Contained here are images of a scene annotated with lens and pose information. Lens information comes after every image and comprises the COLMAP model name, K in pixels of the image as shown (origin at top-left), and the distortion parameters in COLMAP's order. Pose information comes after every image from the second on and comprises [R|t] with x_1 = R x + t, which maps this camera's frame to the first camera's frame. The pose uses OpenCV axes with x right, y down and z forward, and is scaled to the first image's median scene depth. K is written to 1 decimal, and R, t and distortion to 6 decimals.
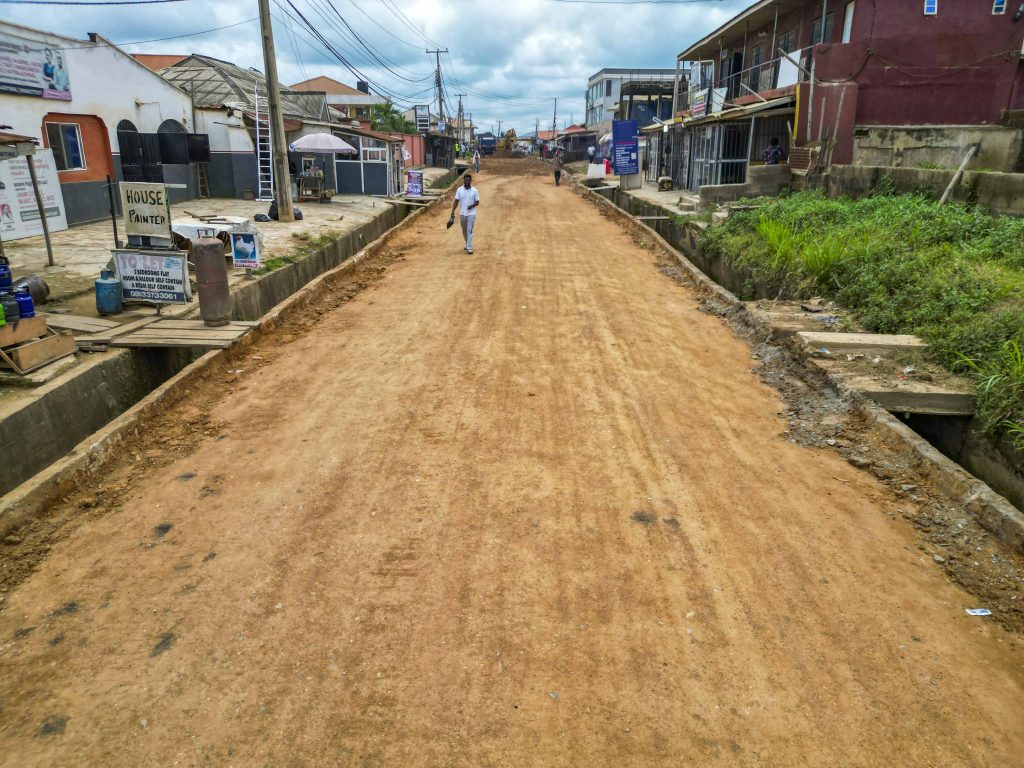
lens RADIAL K [[746.7, 0, 512.0], [0, 746.7, 384.0], [0, 0, 1]] dist [0.039695, -0.001058]
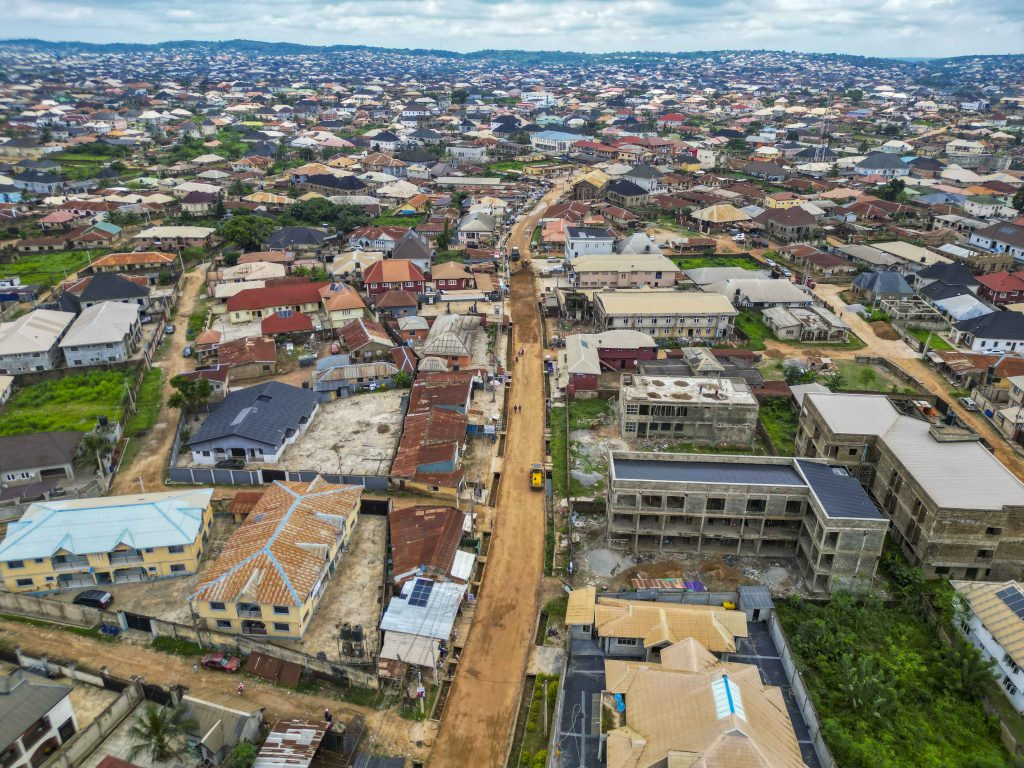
lens RADIAL K [[746.7, 0, 512.0], [0, 746.7, 384.0], [0, 0, 1]] dist [0.039695, -0.001058]
pose [[0.999749, 0.012980, -0.018243, -0.005201], [-0.010767, 0.993125, 0.116560, -1.214503], [0.019630, -0.116334, 0.993016, -5.939601]]
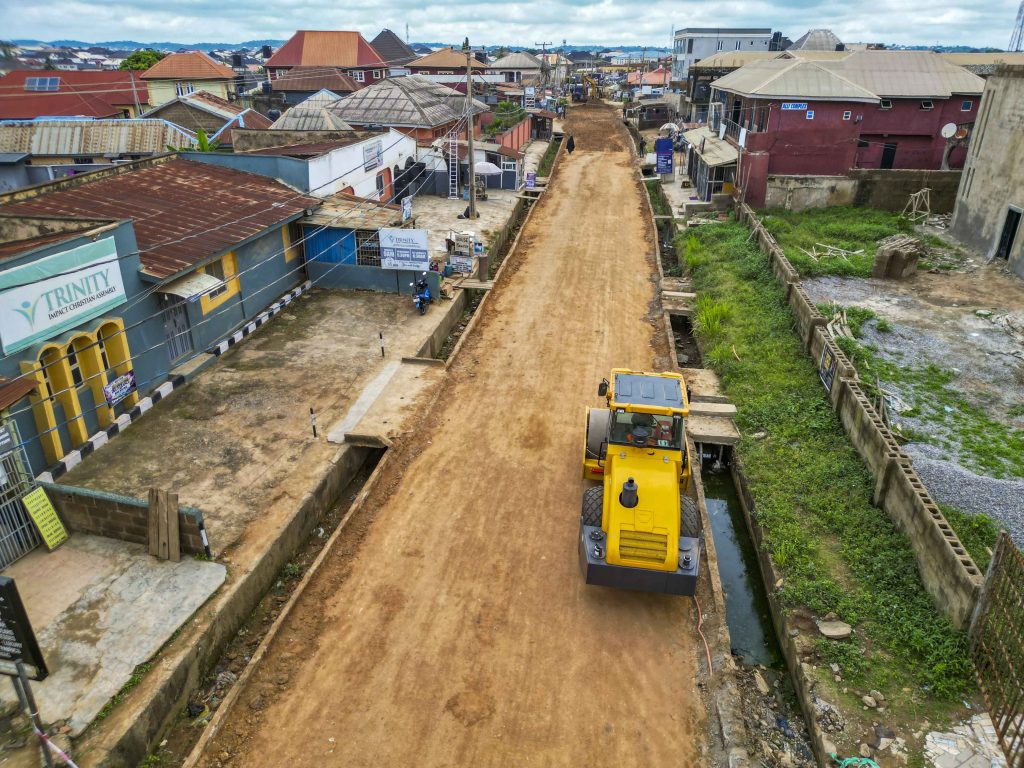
lens RADIAL K [[746.7, 0, 512.0], [0, 746.7, 384.0], [0, 0, 1]] dist [0.039695, -0.001058]
pose [[0.993028, 0.052358, -0.105611, 0.039587], [-0.040835, 0.993262, 0.108459, 0.002368], [0.110579, -0.103390, 0.988475, -1.008529]]
